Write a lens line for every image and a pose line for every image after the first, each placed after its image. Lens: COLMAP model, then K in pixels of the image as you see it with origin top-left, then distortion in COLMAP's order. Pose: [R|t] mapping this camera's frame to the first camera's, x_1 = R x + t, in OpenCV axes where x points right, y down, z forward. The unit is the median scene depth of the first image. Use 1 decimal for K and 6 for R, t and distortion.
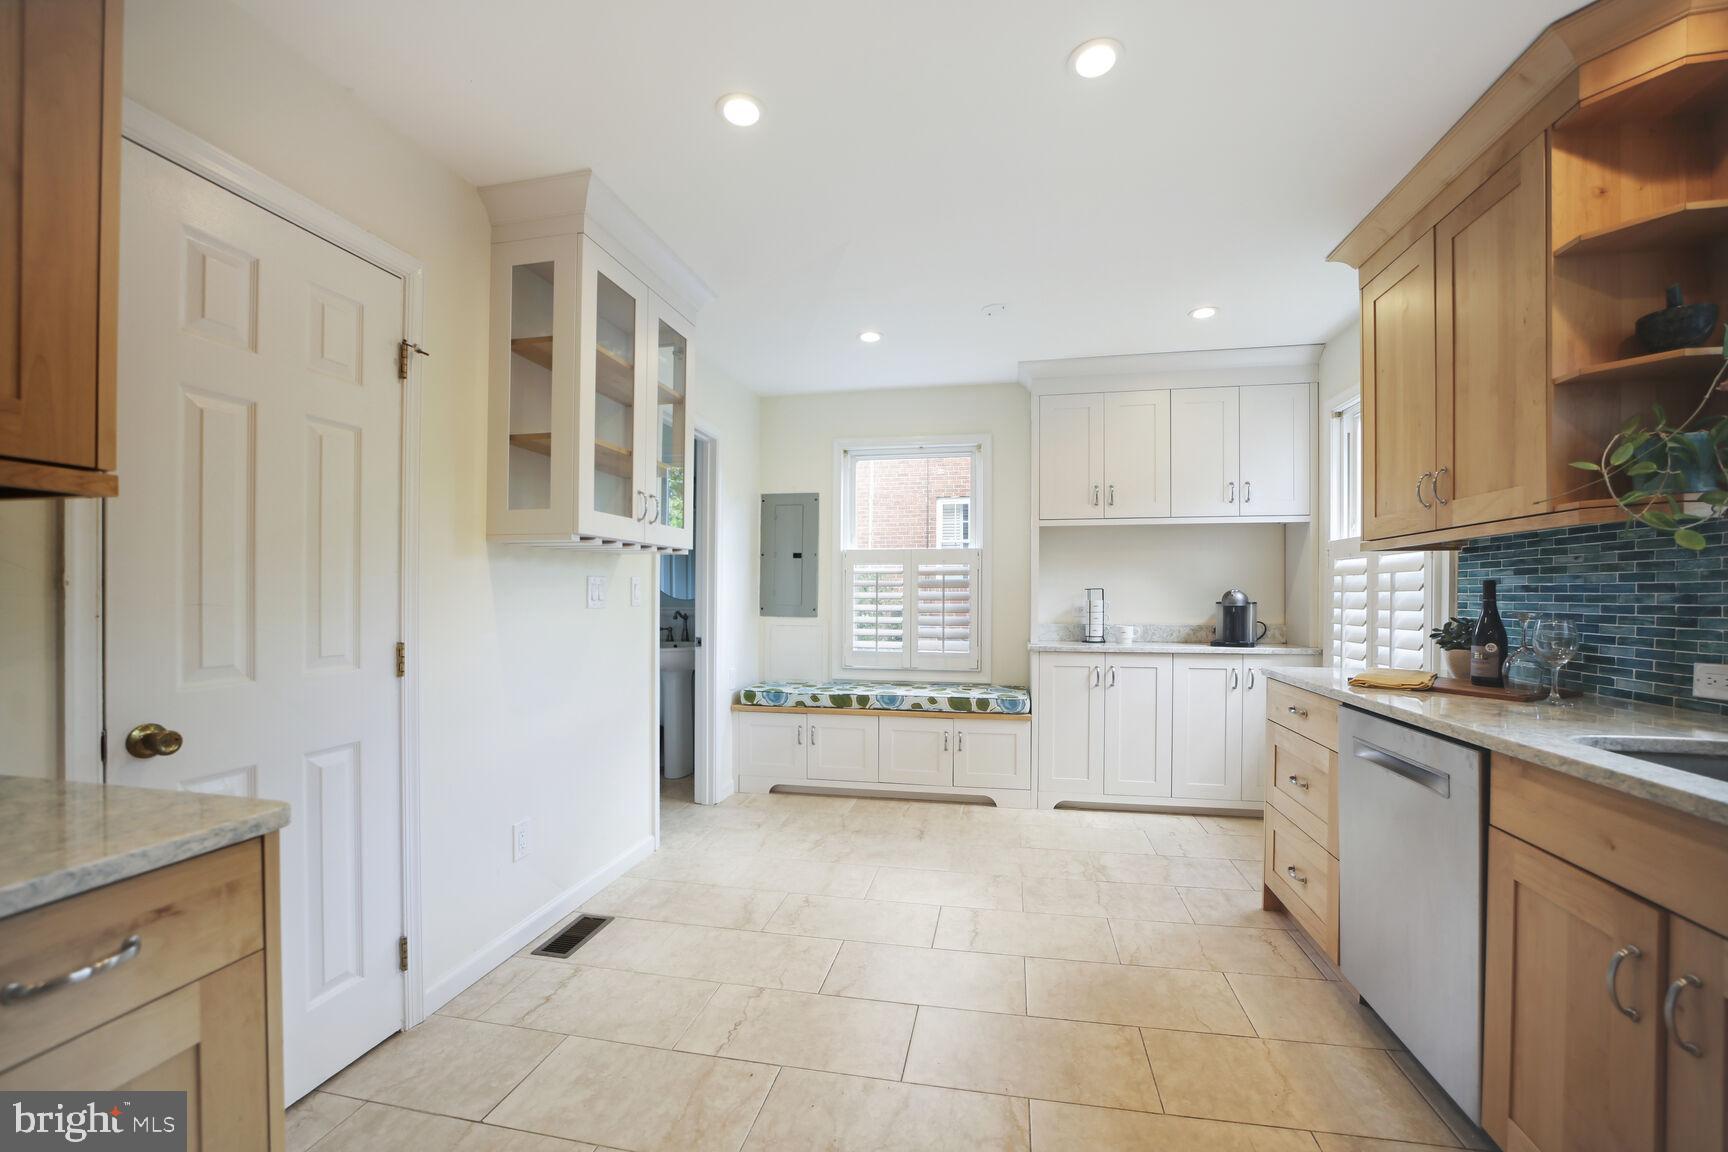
lens RADIAL K [[685.4, 0, 868.9], [0, 685.4, 593.9], [0, 0, 1]] dist [-0.039765, 0.010294]
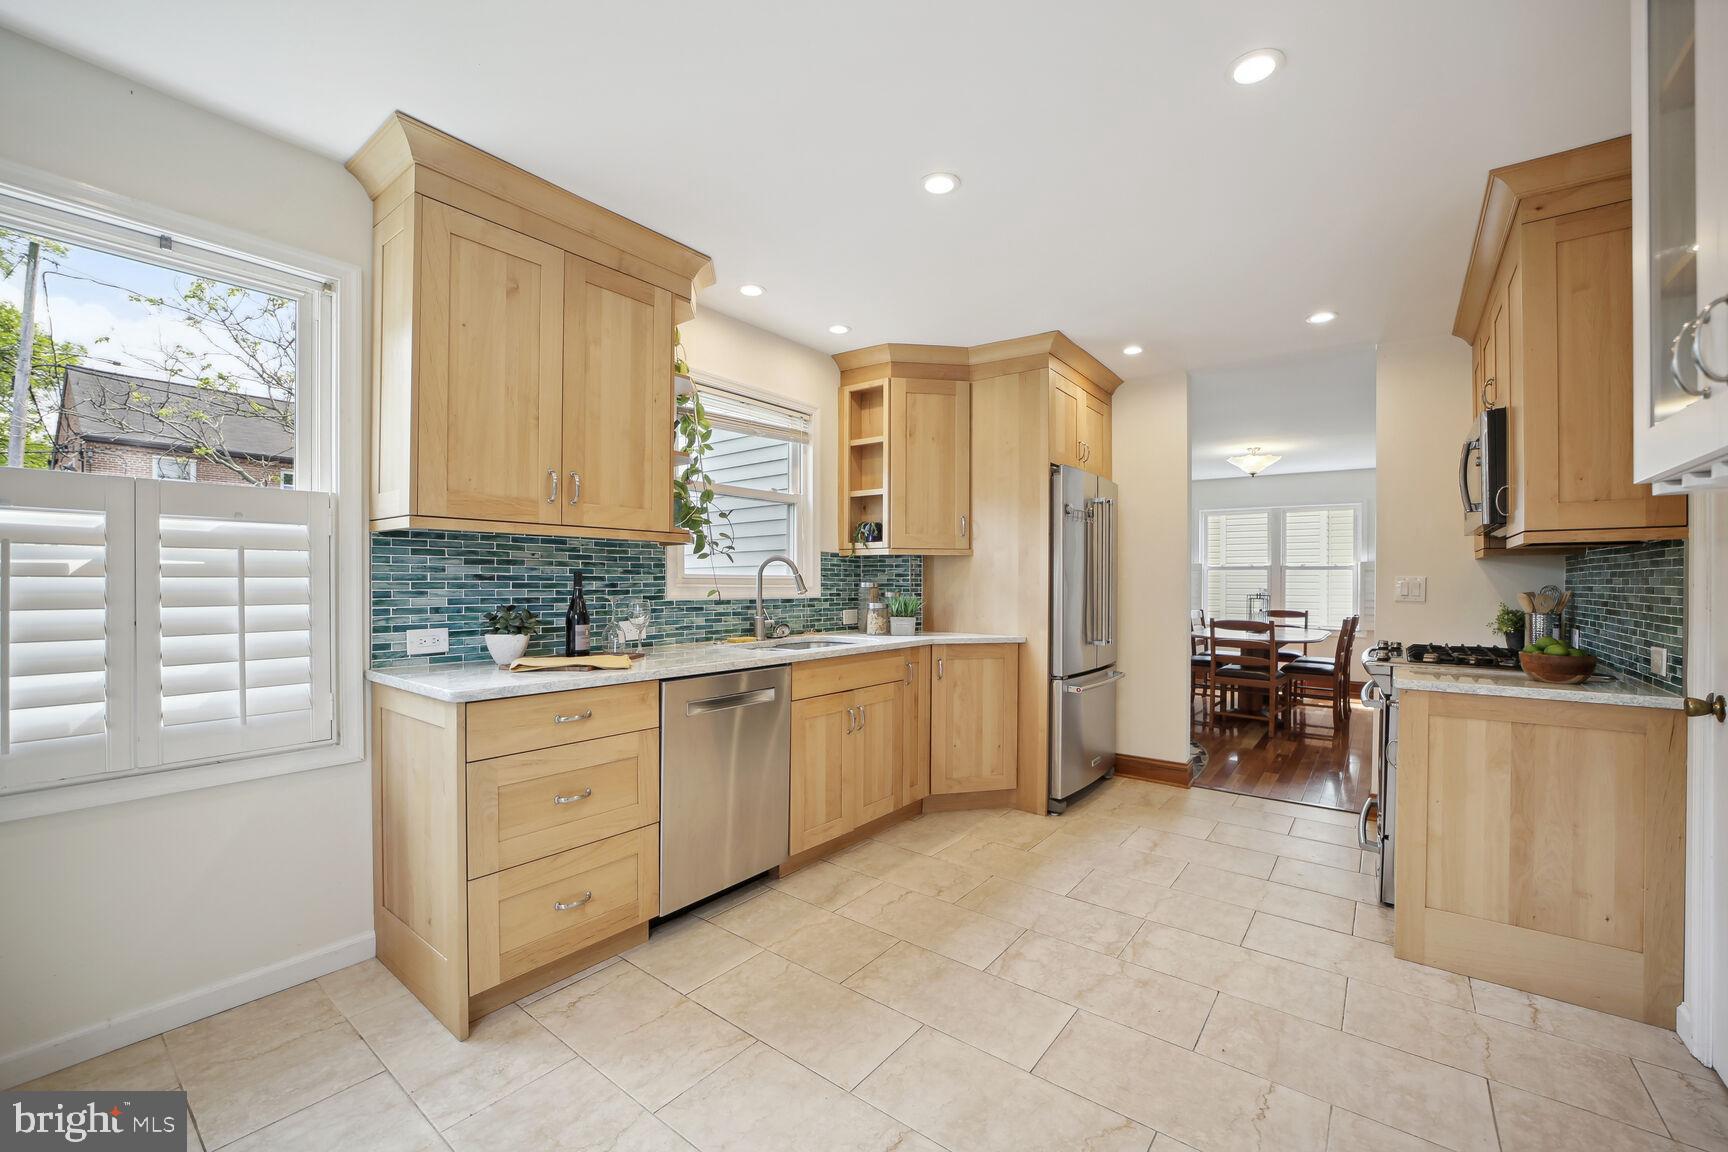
lens RADIAL K [[695.9, 0, 868.9], [0, 695.9, 581.9], [0, 0, 1]] dist [-0.042045, 0.011867]
pose [[-0.900456, -0.006994, 0.434891, -0.082286], [-0.007963, 0.999968, -0.000406, -0.003591], [-0.434875, -0.003829, -0.900483, 1.364954]]
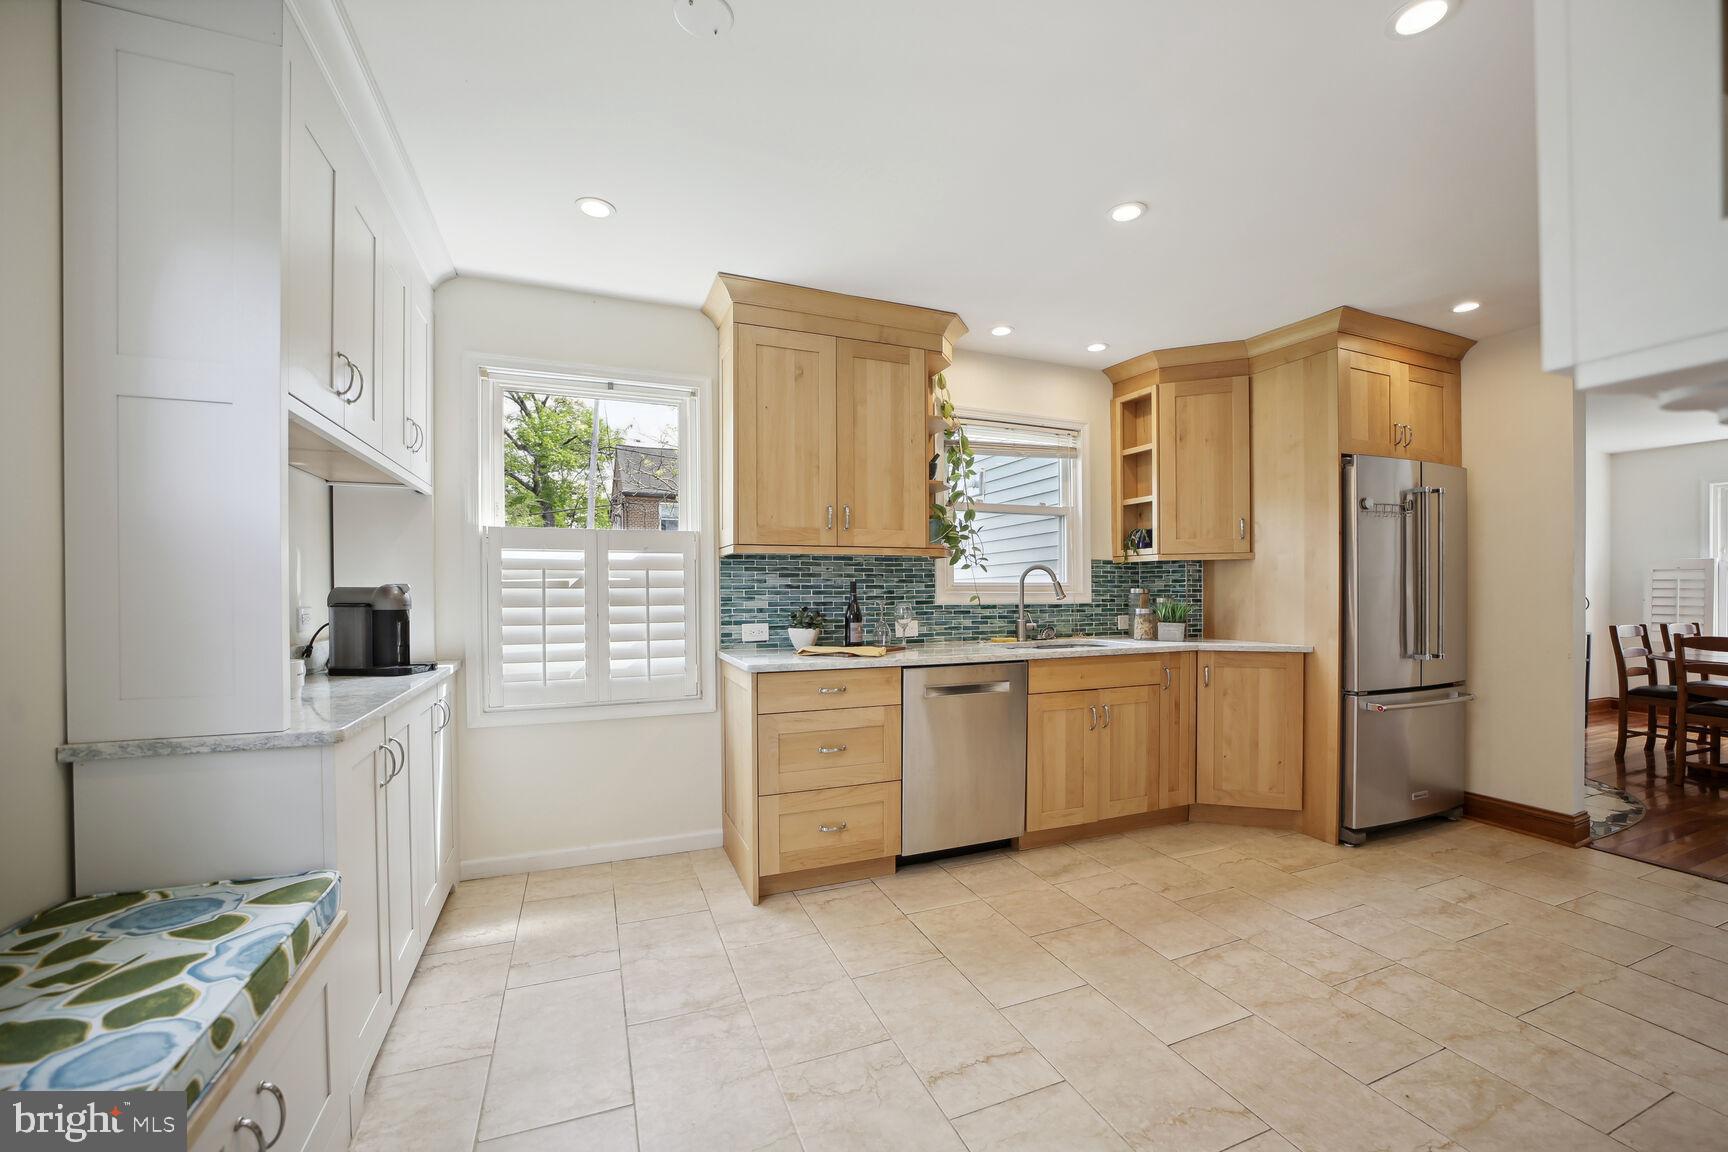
lens RADIAL K [[685.4, 0, 868.9], [0, 685.4, 593.9], [0, 0, 1]] dist [-0.039765, 0.010294]
pose [[-0.559217, -0.005677, 0.829002, -0.325107], [0.000057, 0.999976, 0.006886, -0.001451], [-0.829021, 0.003897, -0.559203, 1.343245]]
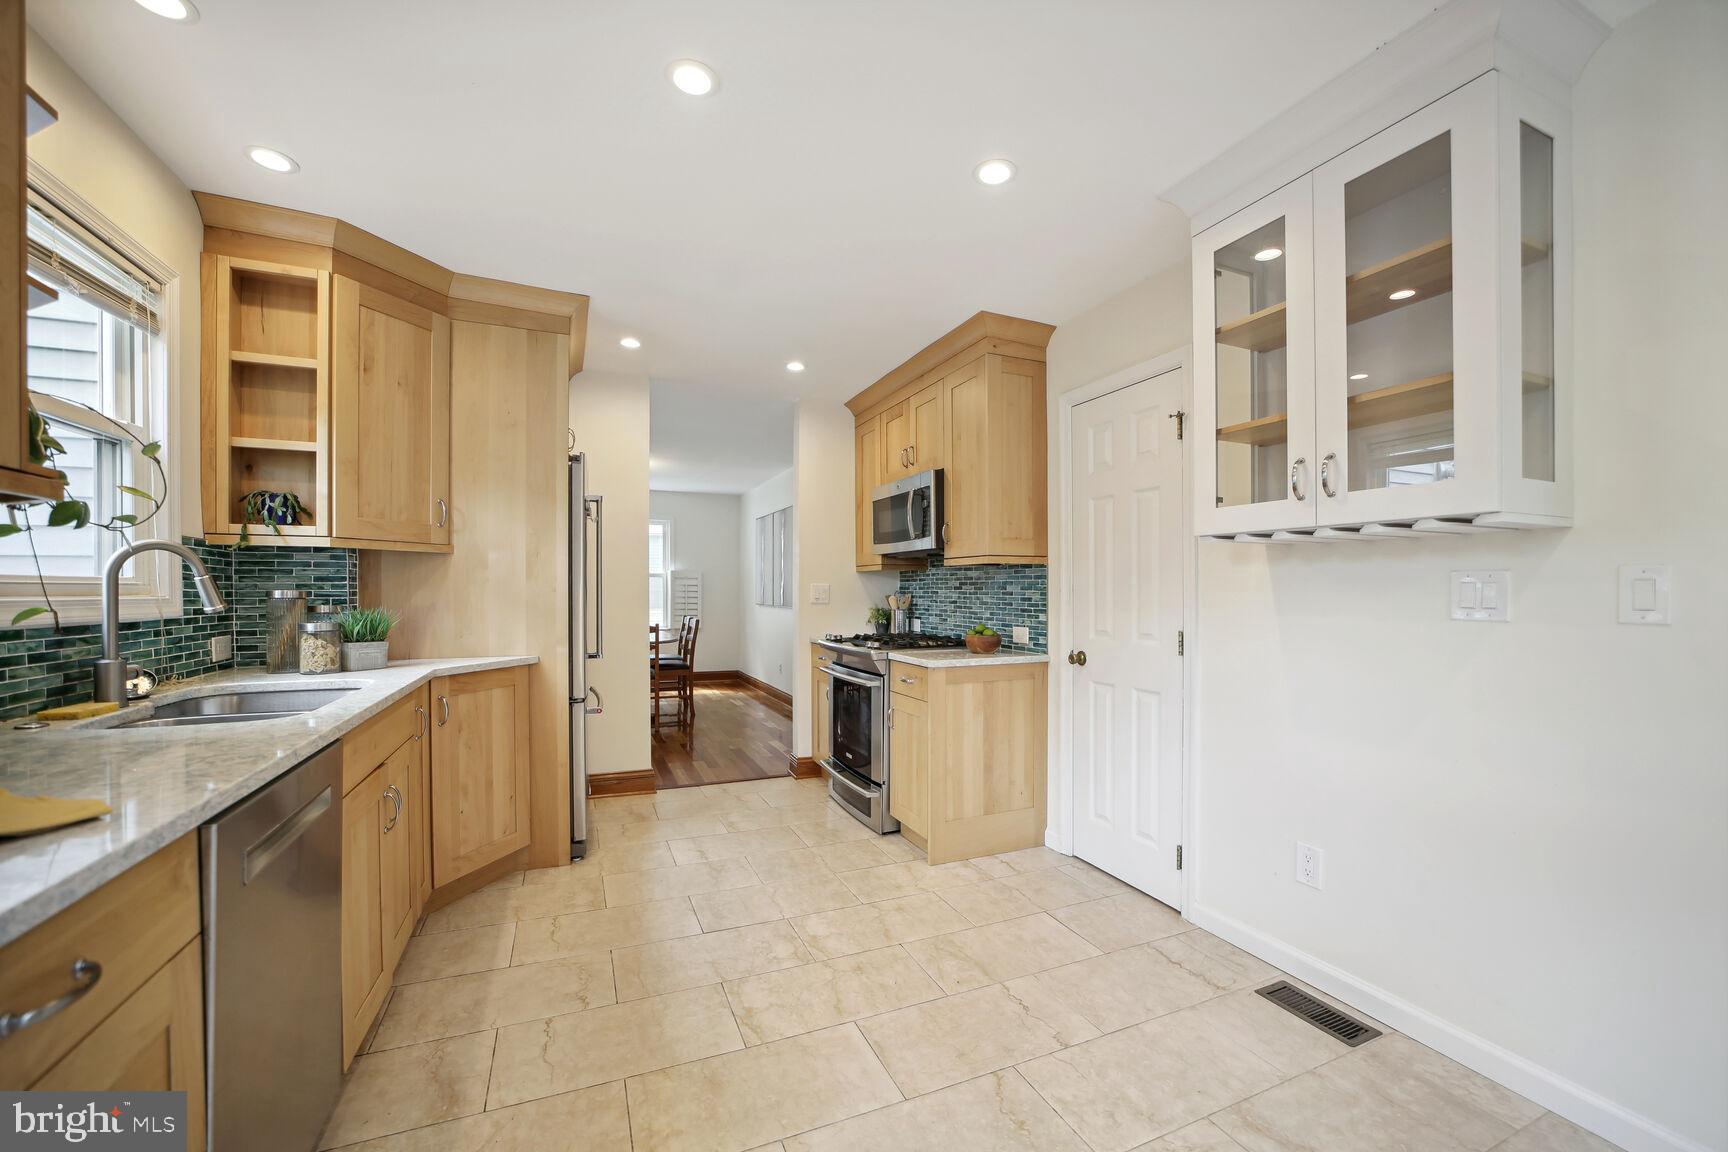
lens RADIAL K [[685.4, 0, 868.9], [0, 685.4, 593.9], [0, 0, 1]] dist [-0.039765, 0.010294]
pose [[-0.817007, -0.001224, -0.576626, 0.424629], [-0.003509, 0.999990, 0.002849, -0.003118], [0.576617, 0.004351, -0.817003, 1.199205]]
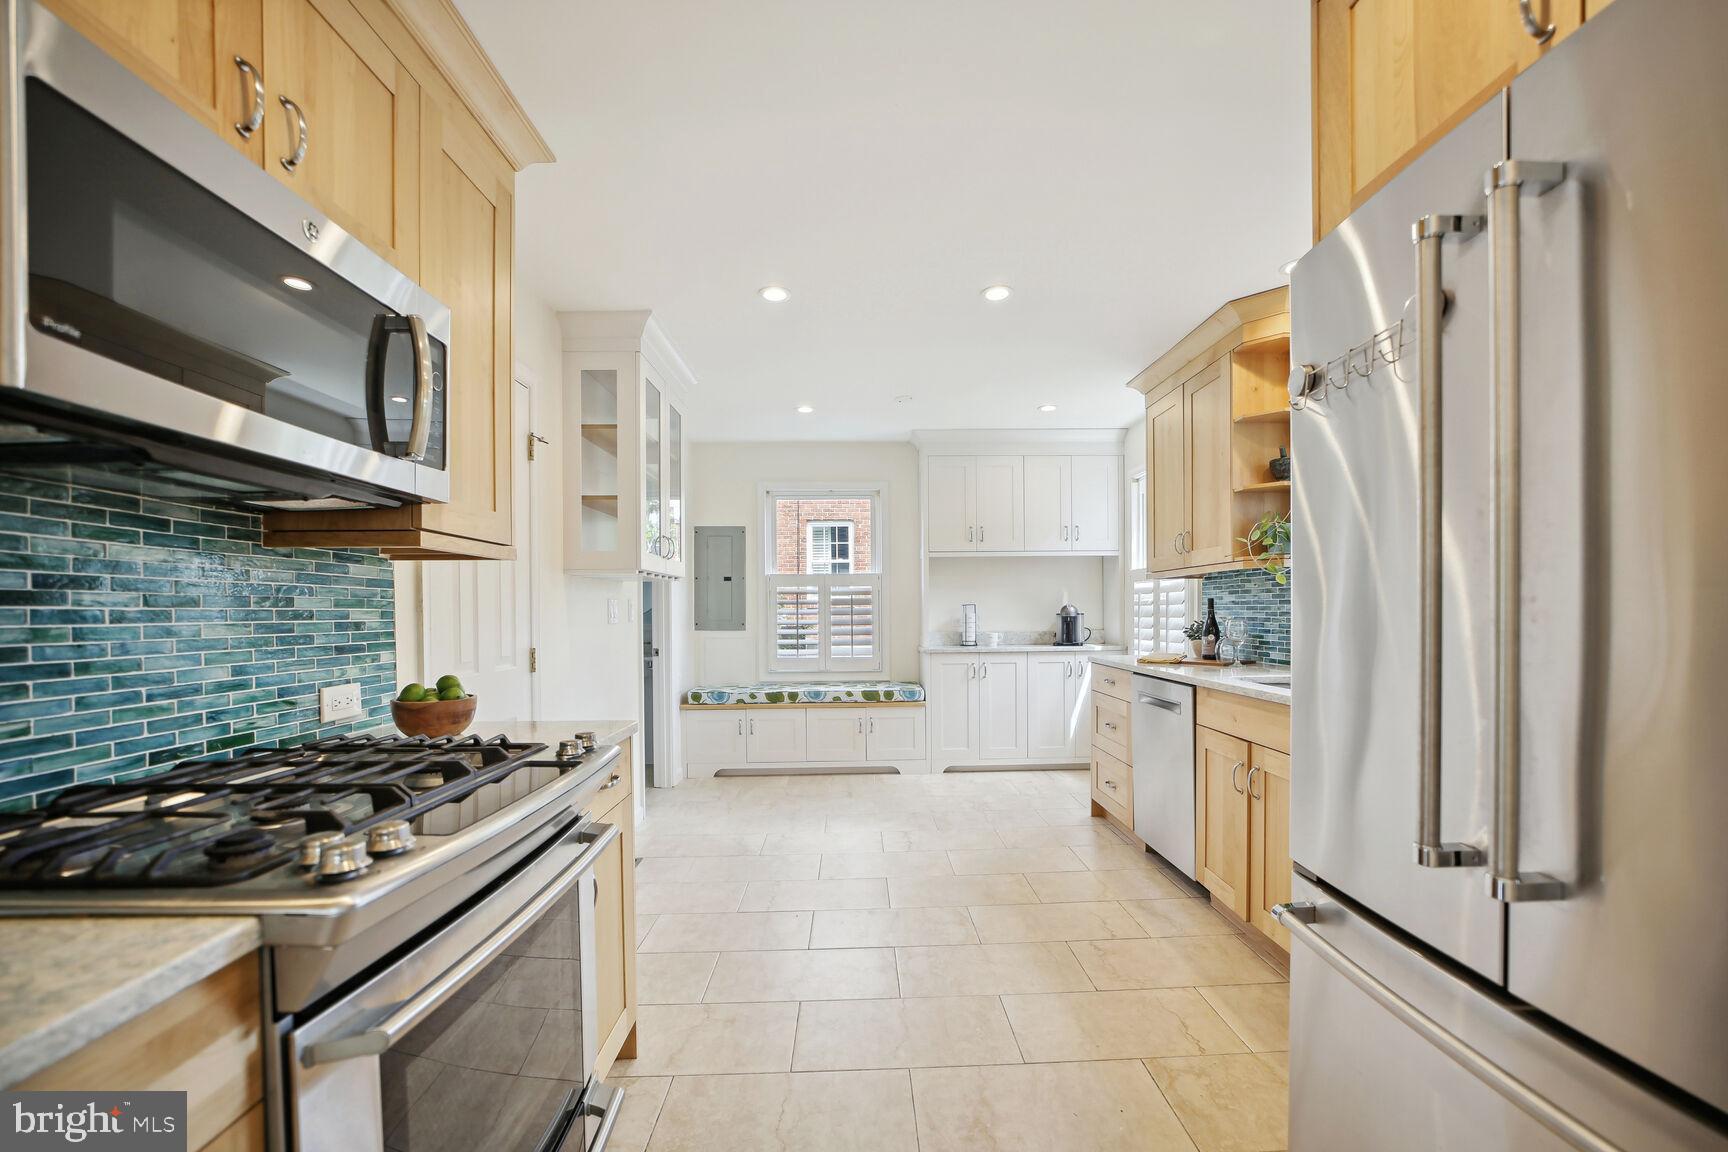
lens RADIAL K [[695.1, 0, 861.9], [0, 695.1, 612.5], [0, 0, 1]] dist [-0.025657, -0.000055]
pose [[0.977370, -0.011349, 0.211234, -0.227226], [0.010662, 0.999934, 0.004387, -0.000581], [-0.211270, -0.002036, 0.977426, -0.386011]]
